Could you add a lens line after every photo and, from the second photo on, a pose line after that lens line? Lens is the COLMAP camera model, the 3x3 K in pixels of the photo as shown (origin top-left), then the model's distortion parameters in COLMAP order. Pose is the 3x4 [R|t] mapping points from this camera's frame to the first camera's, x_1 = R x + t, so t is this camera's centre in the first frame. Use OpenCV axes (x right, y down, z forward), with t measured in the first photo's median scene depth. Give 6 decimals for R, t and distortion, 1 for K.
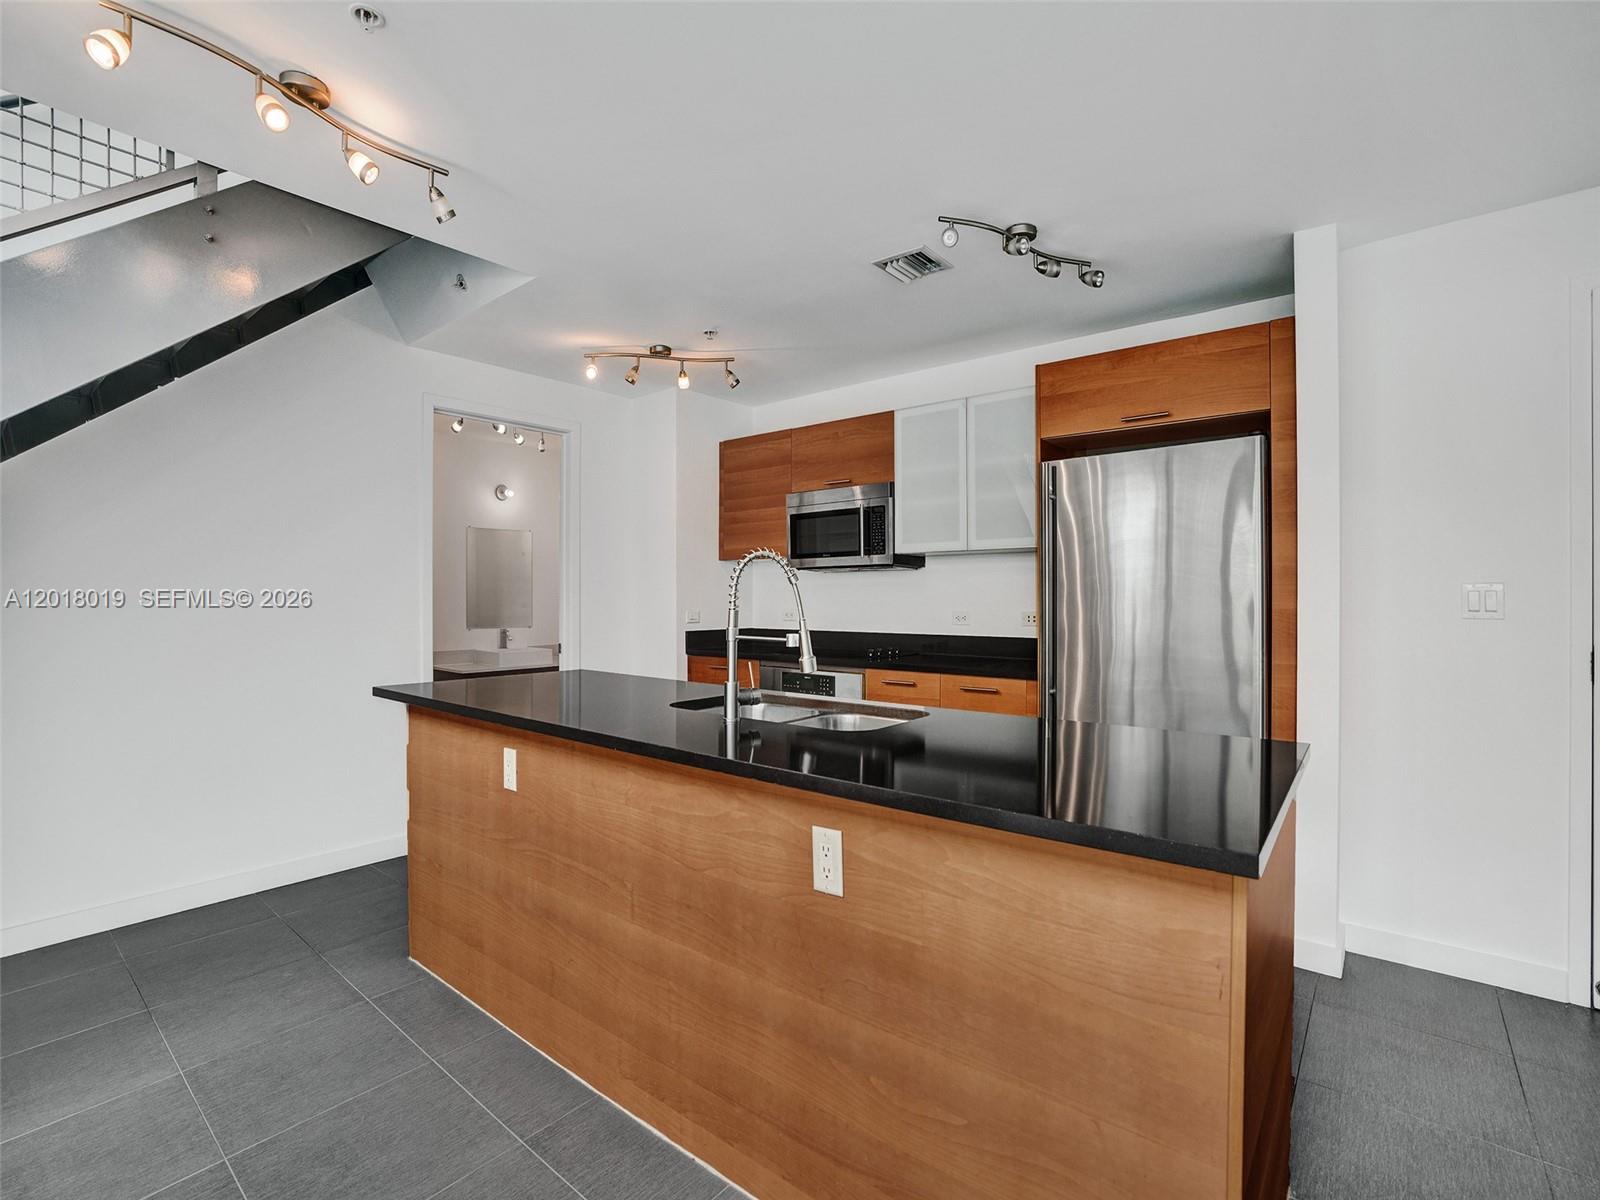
lens RADIAL K [[740.4, 0, 792.9], [0, 740.4, 600.2], [0, 0, 1]] dist [-0.034102, 0.009242]
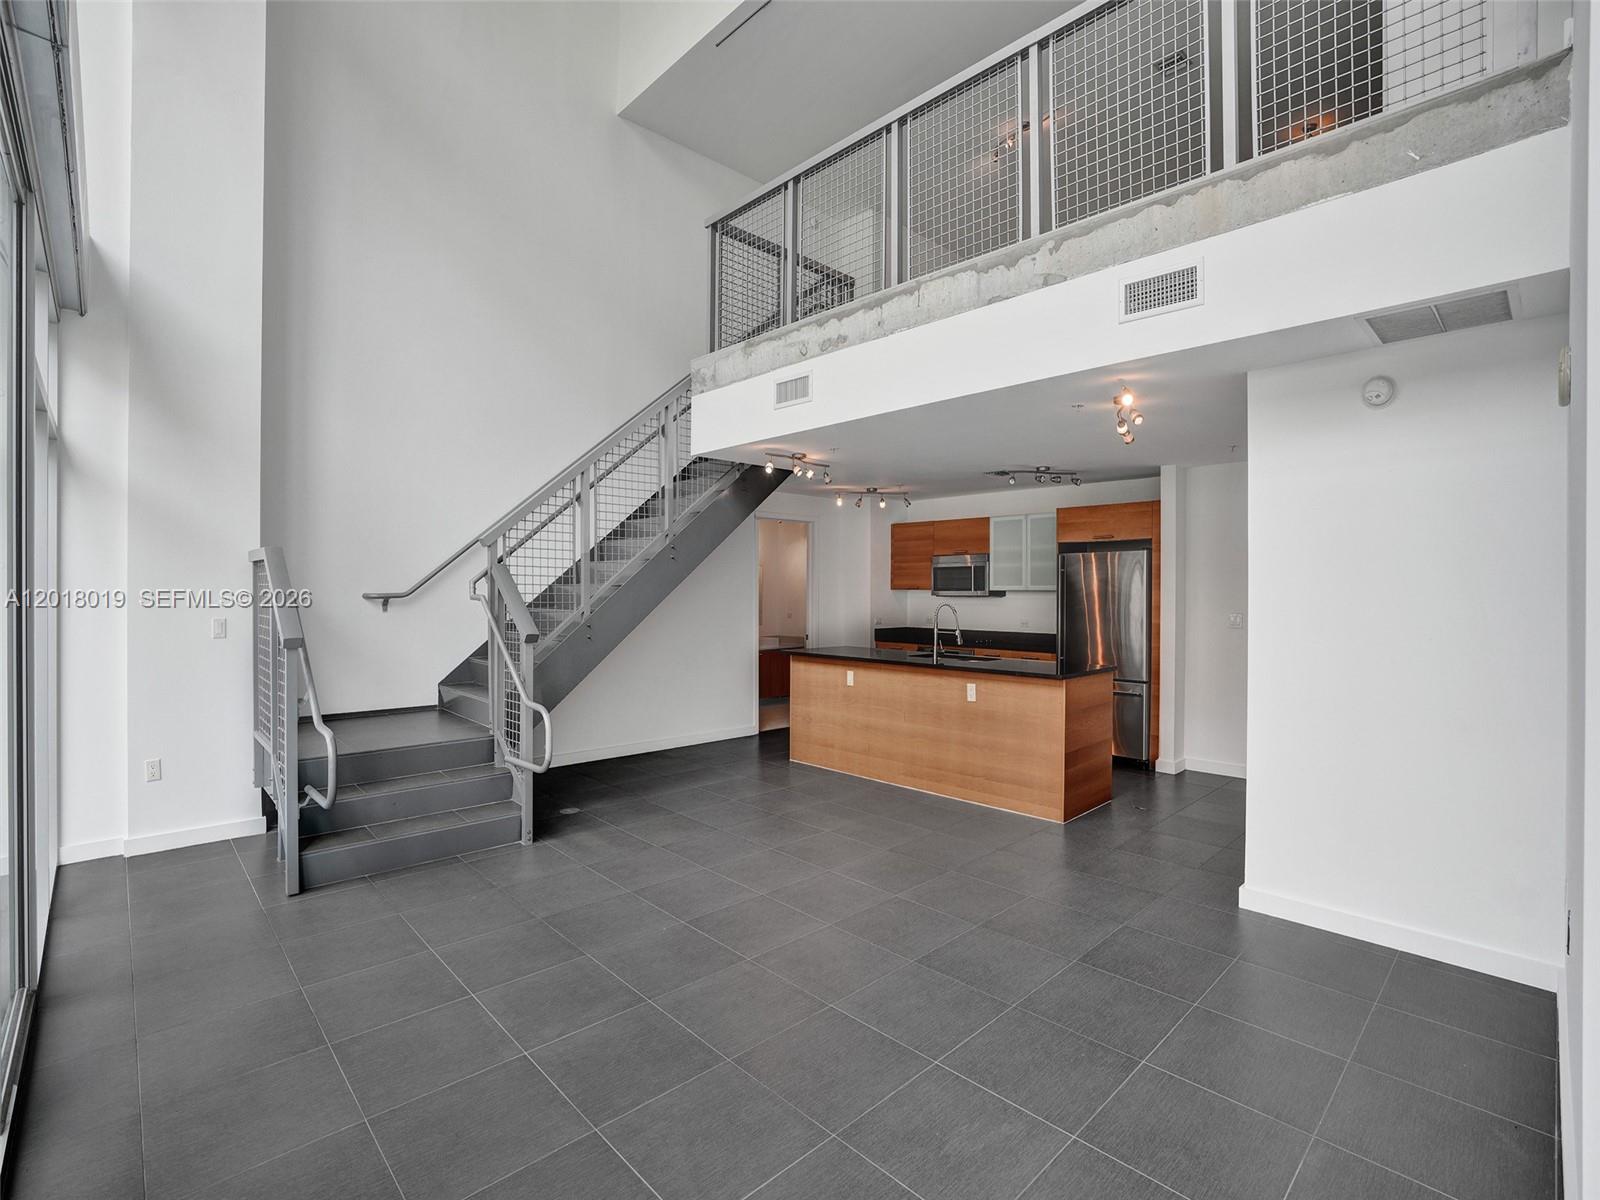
lens RADIAL K [[740.4, 0, 791.8], [0, 740.4, 587.8], [0, 0, 1]] dist [-0.034102, 0.009242]
pose [[0.992557, 0.005178, -0.121671, -0.147104], [-0.006255, 0.999945, -0.008477, -0.050385], [0.121621, 0.009175, 0.992534, -1.027346]]
